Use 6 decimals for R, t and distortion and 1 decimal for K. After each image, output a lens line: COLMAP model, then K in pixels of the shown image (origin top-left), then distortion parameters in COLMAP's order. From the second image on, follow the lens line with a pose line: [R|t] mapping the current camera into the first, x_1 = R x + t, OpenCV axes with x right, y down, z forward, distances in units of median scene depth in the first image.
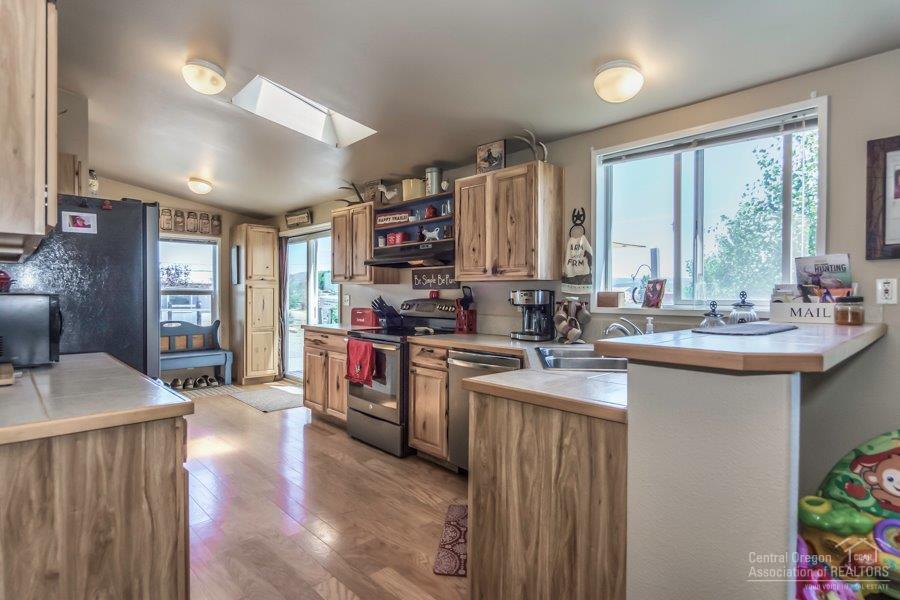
lens RADIAL K [[477.6, 0, 449.4], [0, 477.6, 299.1], [0, 0, 1]] dist [-0.000164, 0.000158]
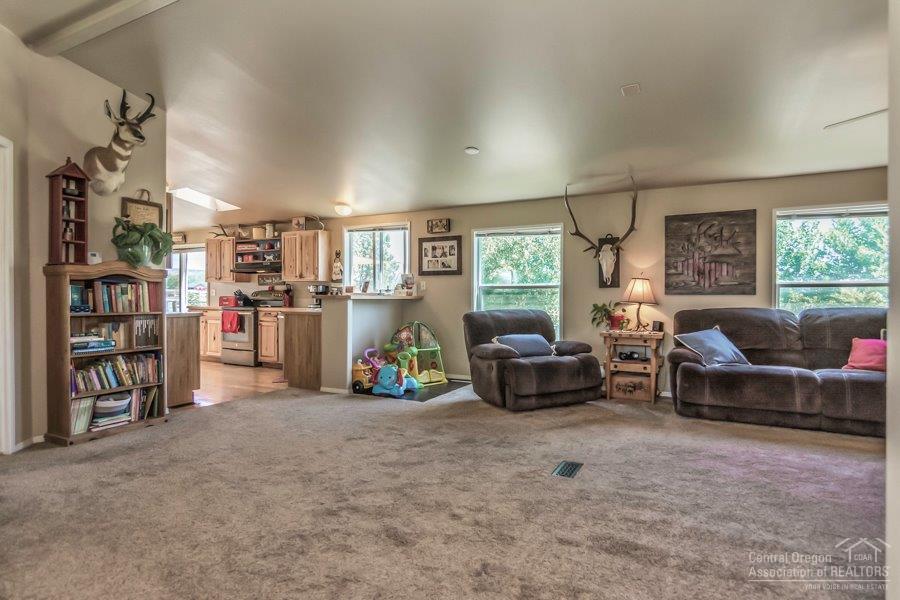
lens RADIAL K [[477.6, 0, 462.6], [0, 477.6, 302.7], [0, 0, 1]] dist [-0.000164, 0.000158]
pose [[0.938184, -0.005388, 0.346095, 0.029378], [0.003410, 0.999974, 0.006324, 0.043932], [-0.346120, -0.004753, 0.938178, -1.180292]]
